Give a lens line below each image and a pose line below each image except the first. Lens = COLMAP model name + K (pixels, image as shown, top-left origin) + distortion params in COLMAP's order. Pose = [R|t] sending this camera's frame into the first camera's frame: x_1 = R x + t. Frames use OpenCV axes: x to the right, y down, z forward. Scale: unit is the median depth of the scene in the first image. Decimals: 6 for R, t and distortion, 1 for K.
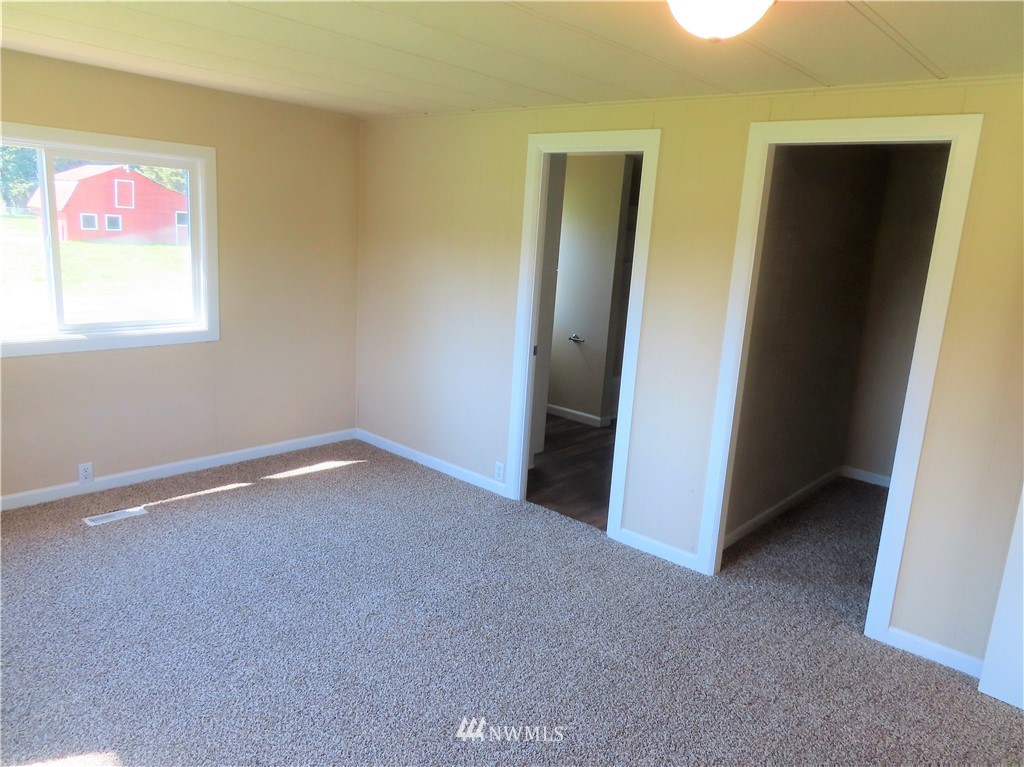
lens RADIAL K [[739.1, 0, 512.0], [0, 739.1, 383.5], [0, 0, 1]] dist [0.001188, 0.000581]
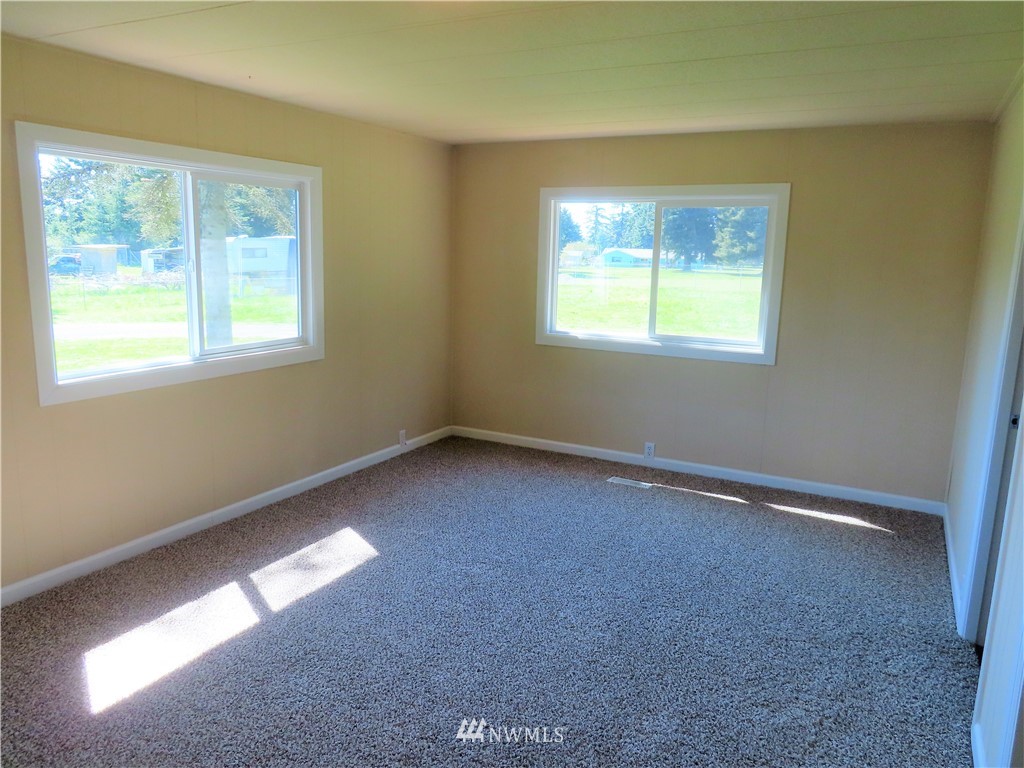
lens RADIAL K [[739.1, 0, 512.0], [0, 739.1, 384.0], [0, 0, 1]] dist [0.001188, 0.000581]
pose [[0.224914, 0.118510, -0.967145, 0.556551], [-0.211953, 0.974759, 0.070152, -0.028622], [0.951047, 0.189211, 0.244356, 0.412091]]
